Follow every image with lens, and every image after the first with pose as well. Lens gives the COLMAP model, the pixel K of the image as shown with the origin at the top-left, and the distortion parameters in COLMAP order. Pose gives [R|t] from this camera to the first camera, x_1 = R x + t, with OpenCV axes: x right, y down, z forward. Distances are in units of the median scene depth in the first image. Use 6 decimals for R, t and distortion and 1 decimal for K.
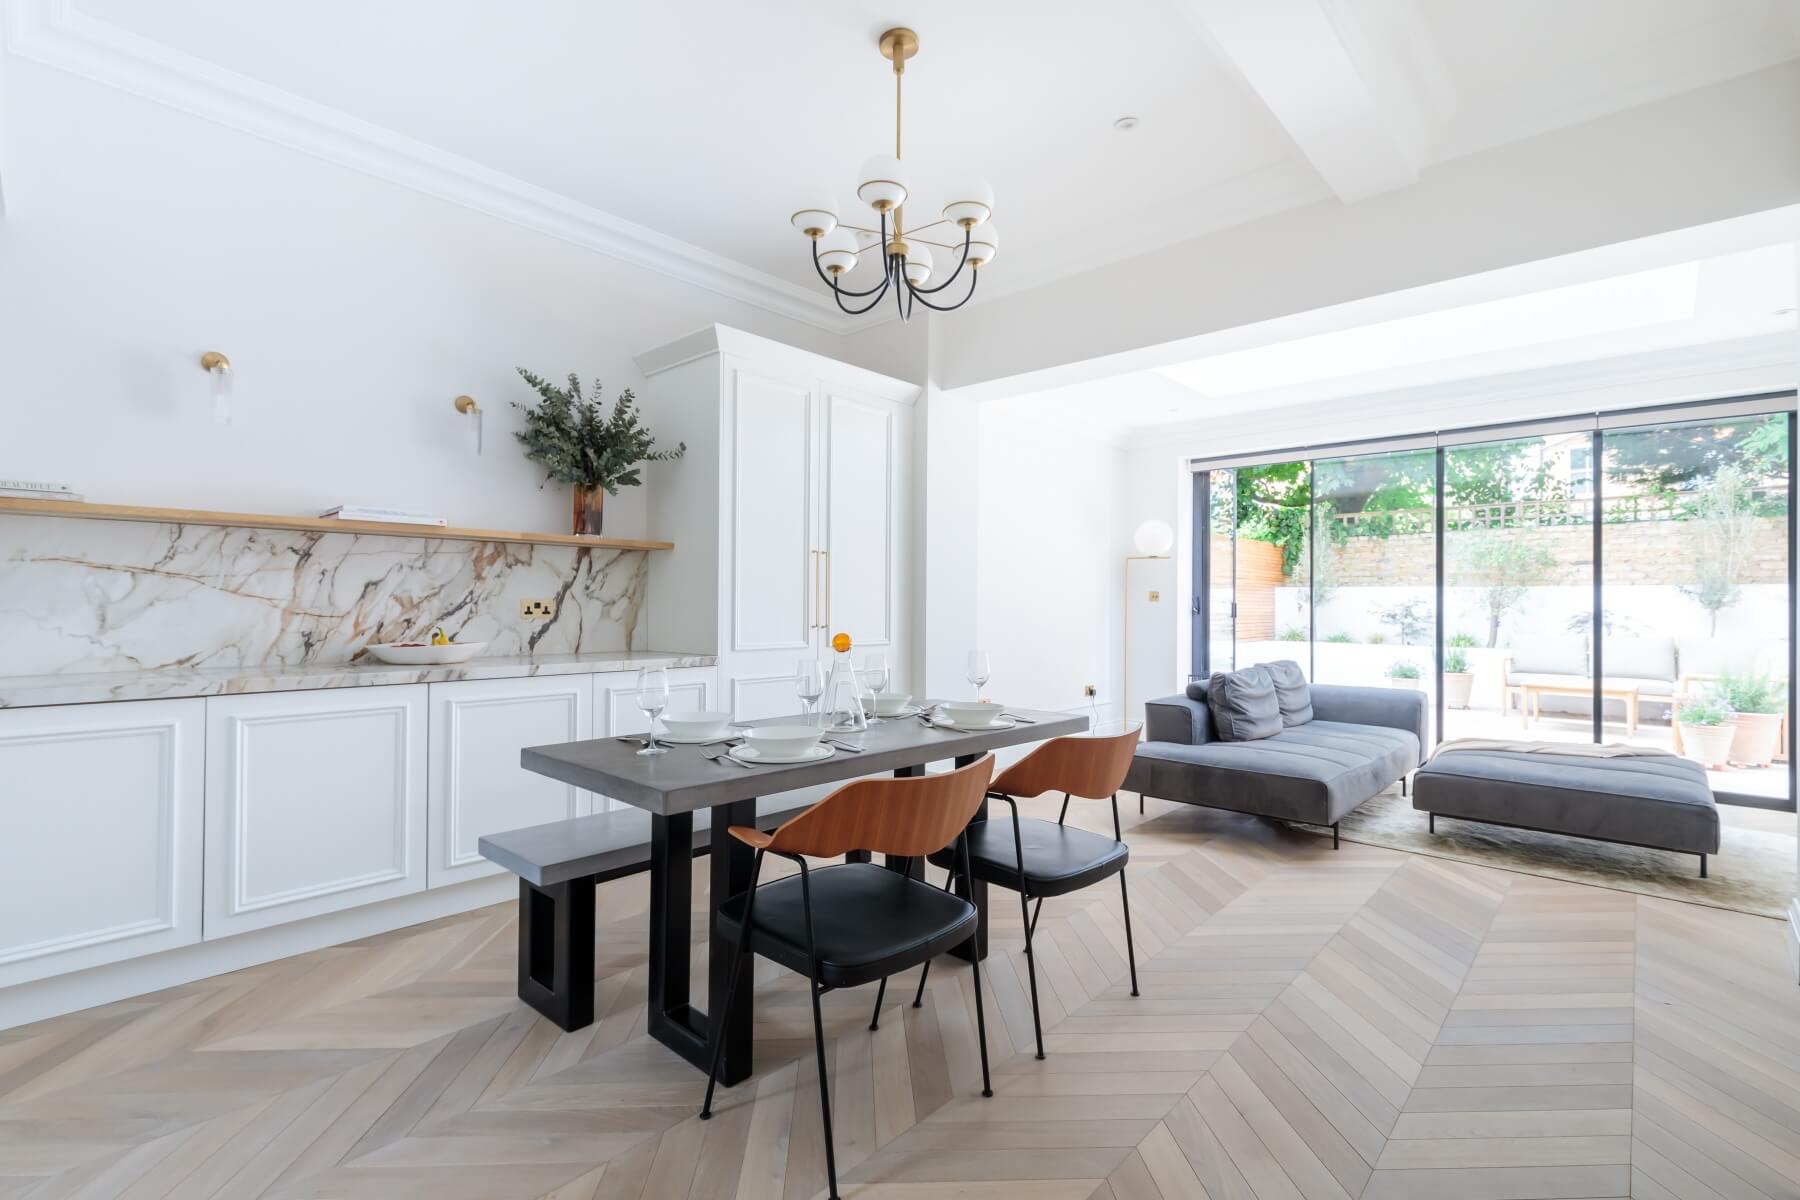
lens RADIAL K [[790.0, 0, 878.5], [0, 790.0, 601.6], [0, 0, 1]] dist [-0.007644, 0.000339]
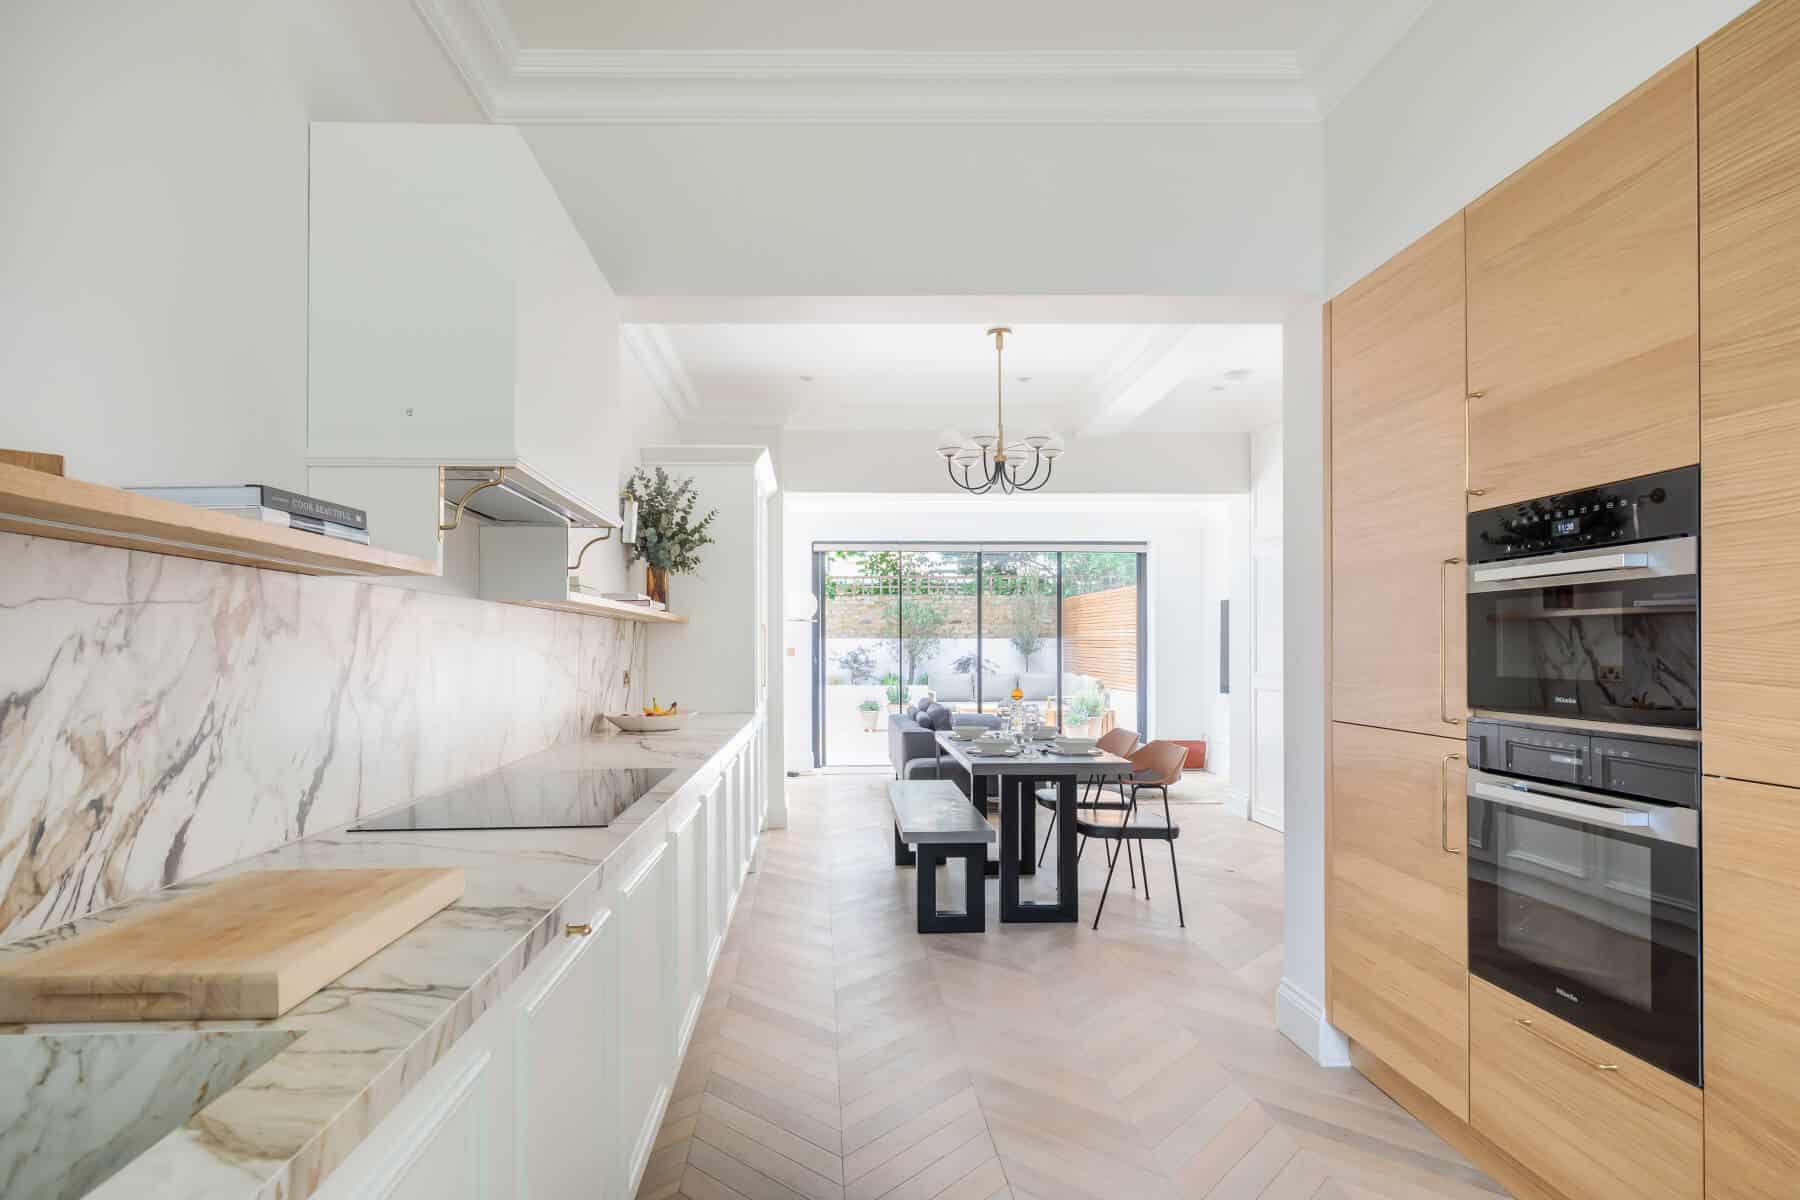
lens RADIAL K [[941.6, 0, 882.0], [0, 941.6, 646.5], [0, 0, 1]] dist [-0.011102, 0.002420]
pose [[0.683619, -0.007481, 0.729800, -0.651492], [0.006686, 0.999970, 0.003987, -0.042079], [-0.729808, 0.002154, 0.683649, 0.477606]]
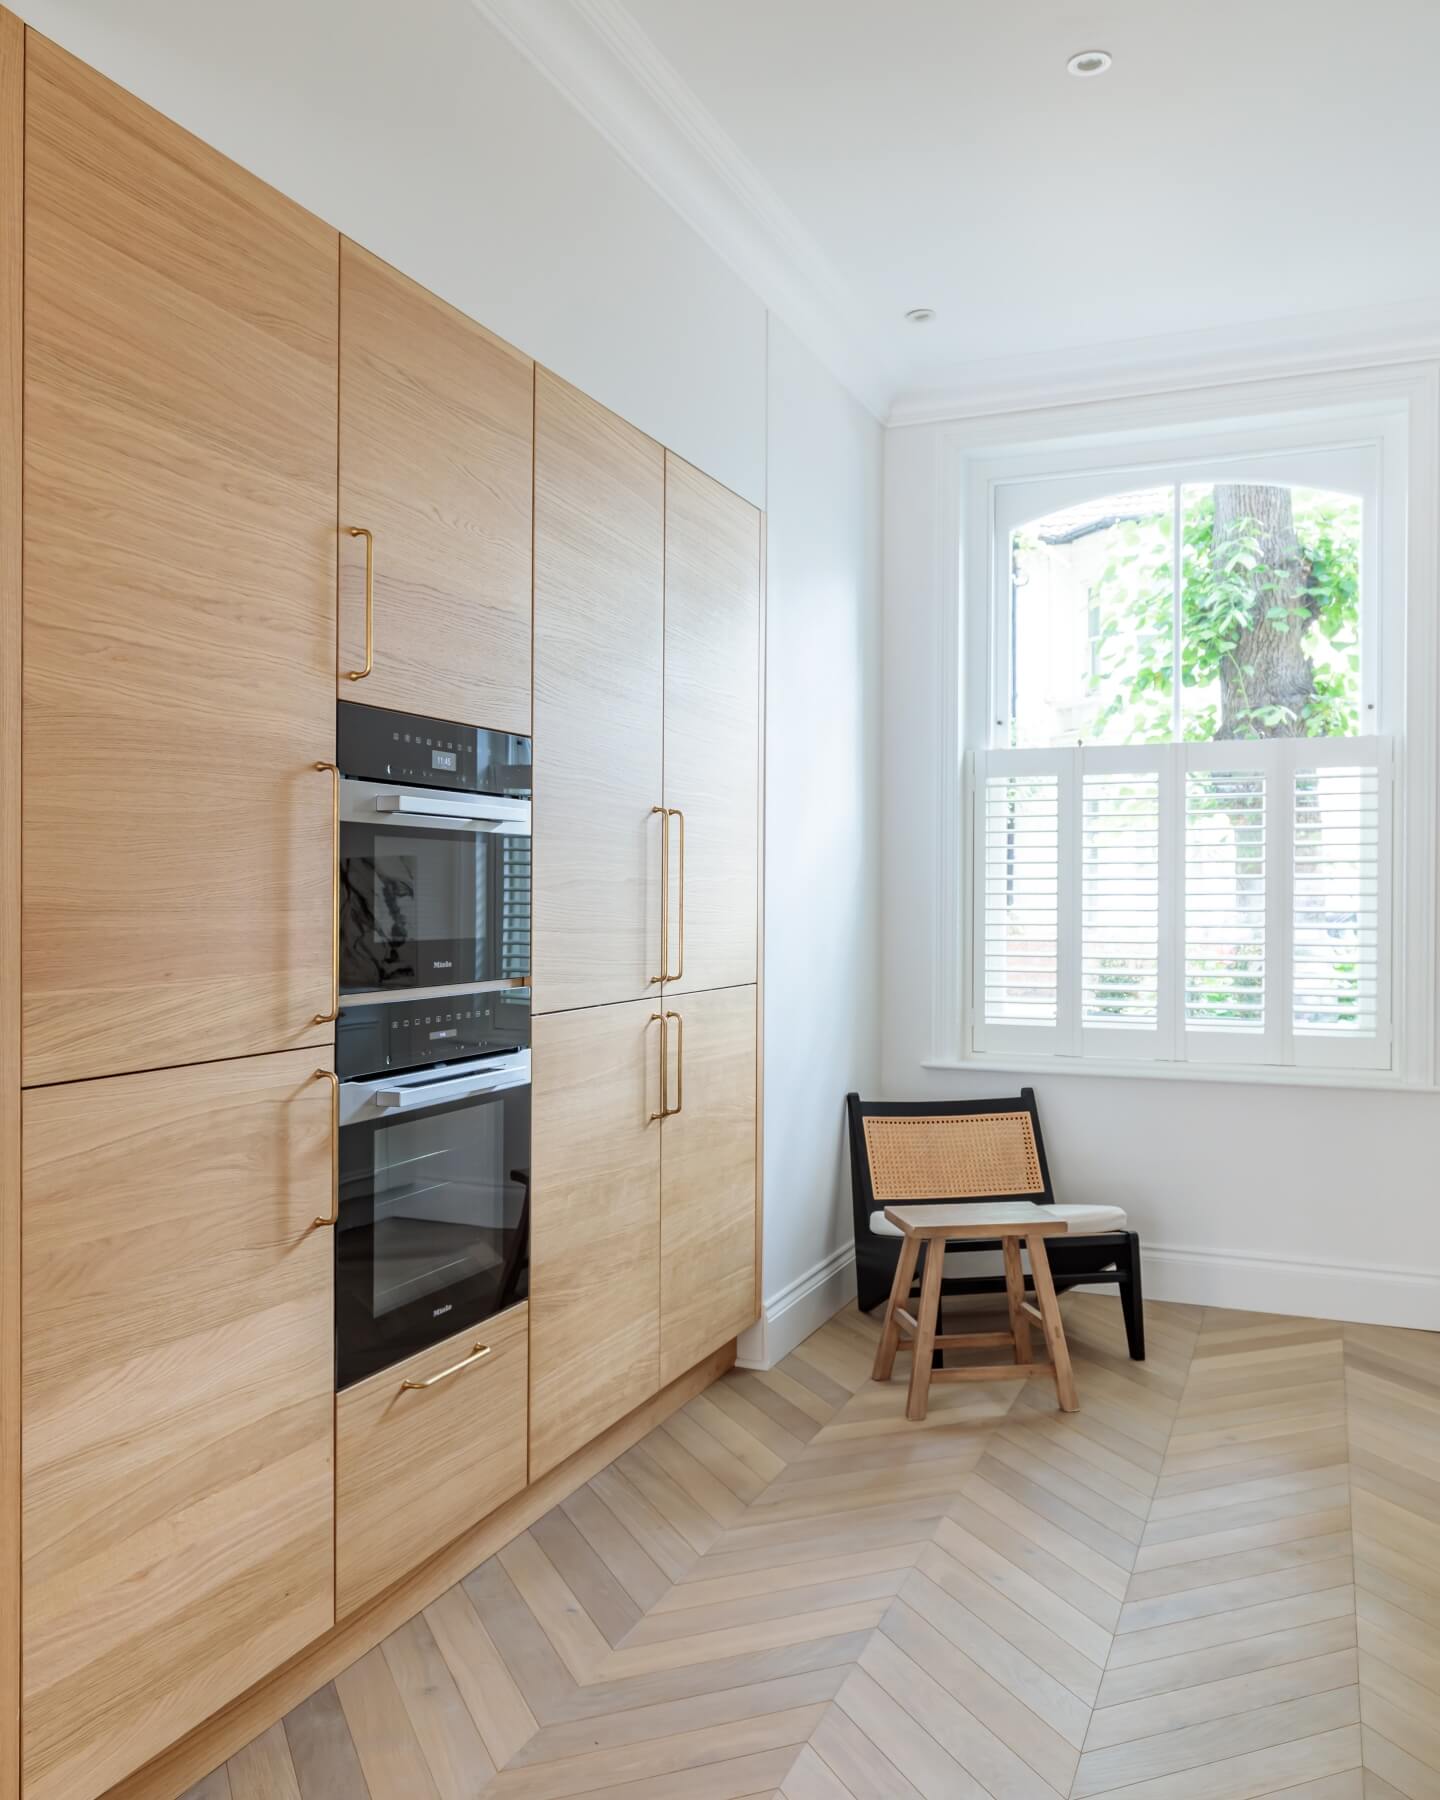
lens RADIAL K [[1463.6, 0, 719.9], [0, 1463.6, 896.9], [0, 0, 1]] dist [-0.023045, -0.007490]
pose [[-0.939802, -0.010208, -0.341568, -0.433222], [-0.010517, 0.999944, -0.000945, -0.041512], [0.341558, 0.002704, -0.939857, 0.700951]]
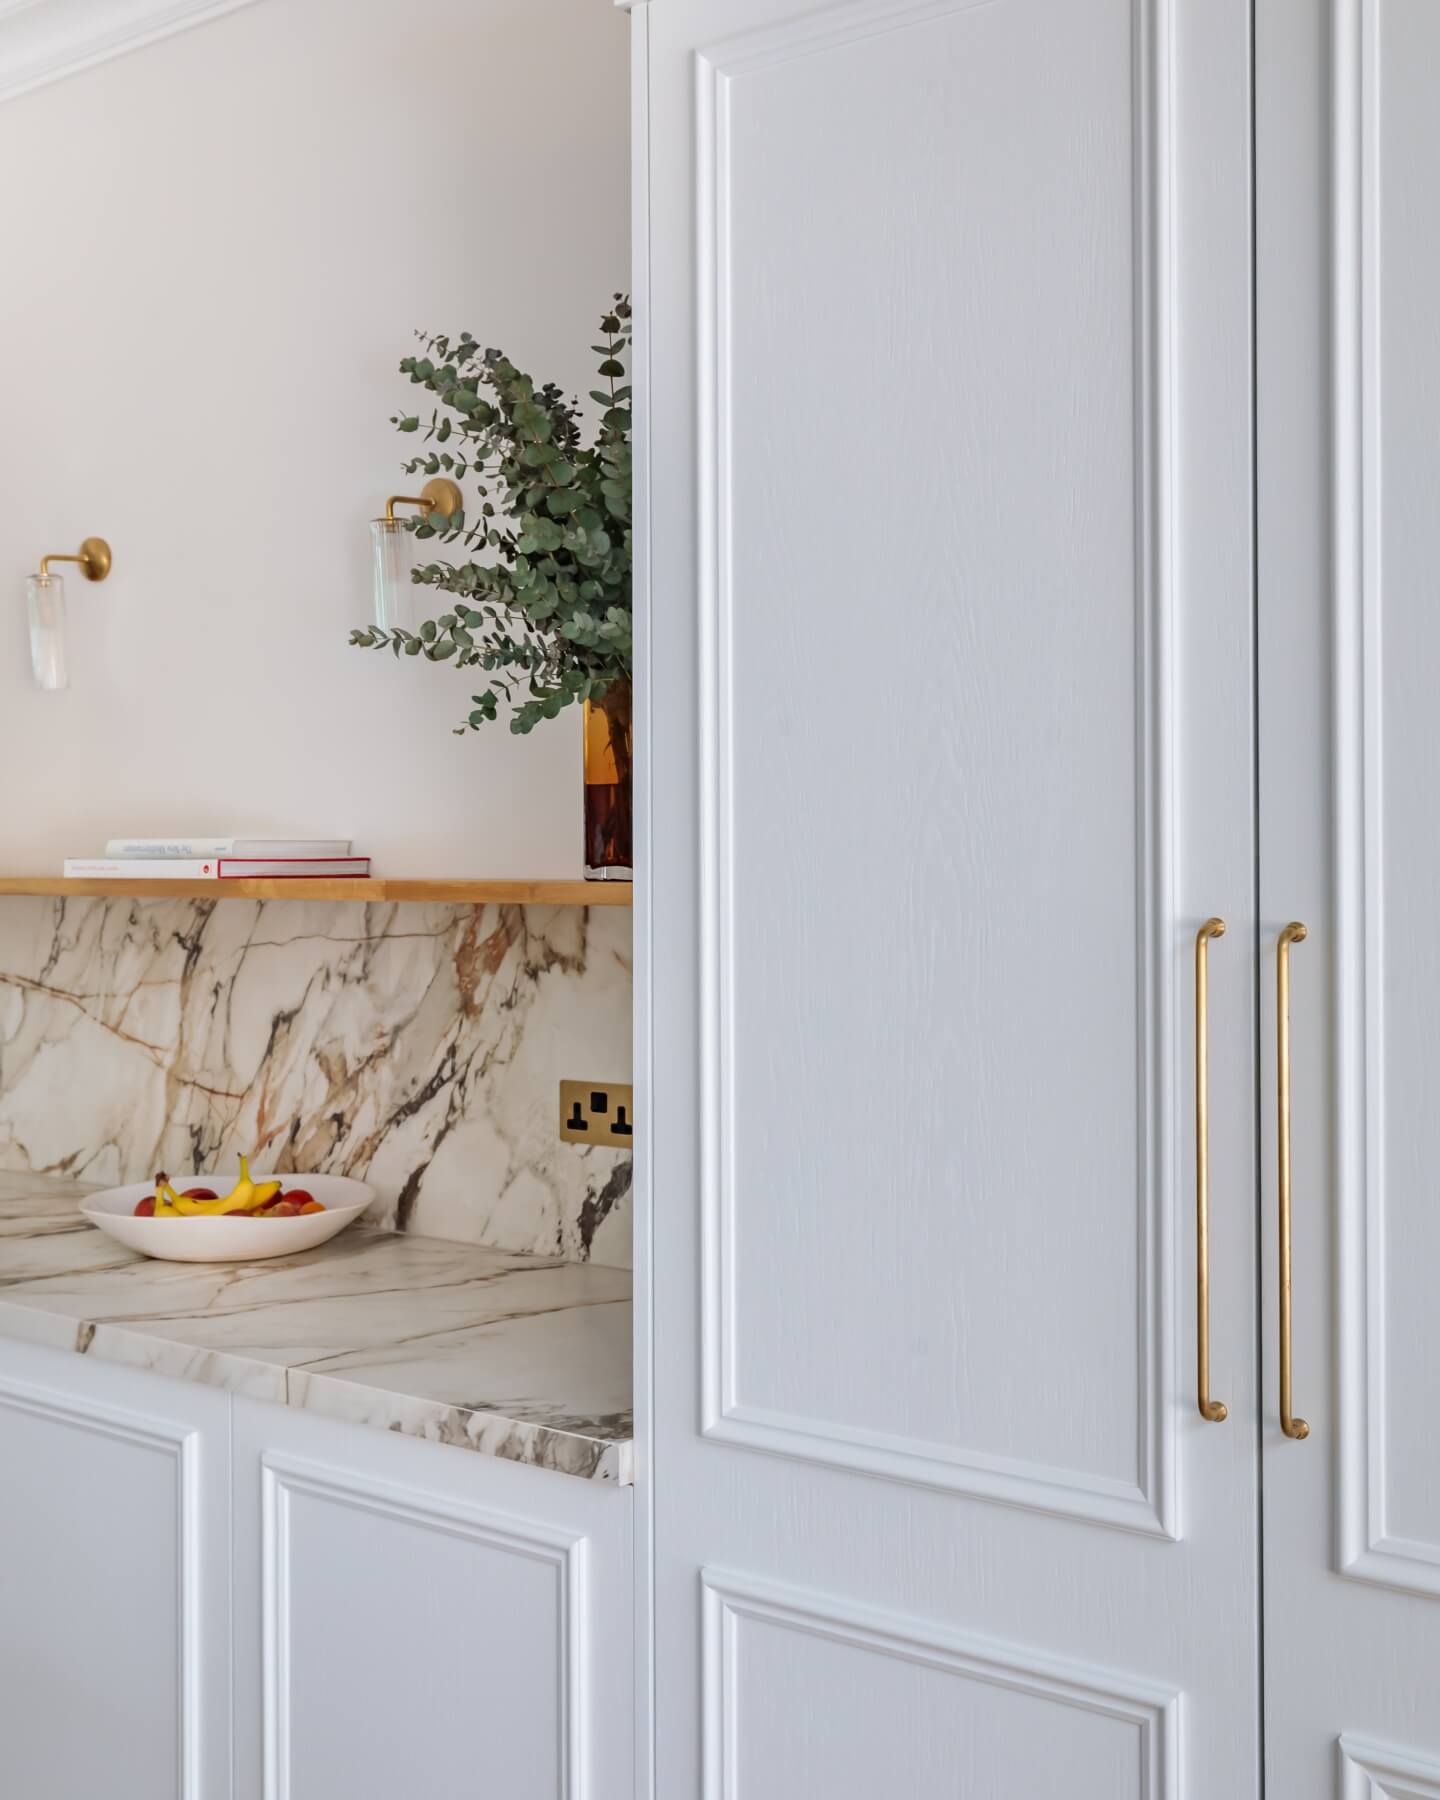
lens RADIAL K [[2014.3, 0, 715.7], [0, 2014.3, 858.1], [0, 0, 1]] dist [0.024505, 0.000000]
pose [[0.103813, -0.003519, -0.994591, 0.376548], [0.006434, 0.999975, -0.002866, -0.095342], [0.994576, -0.006101, 0.103833, 1.067806]]
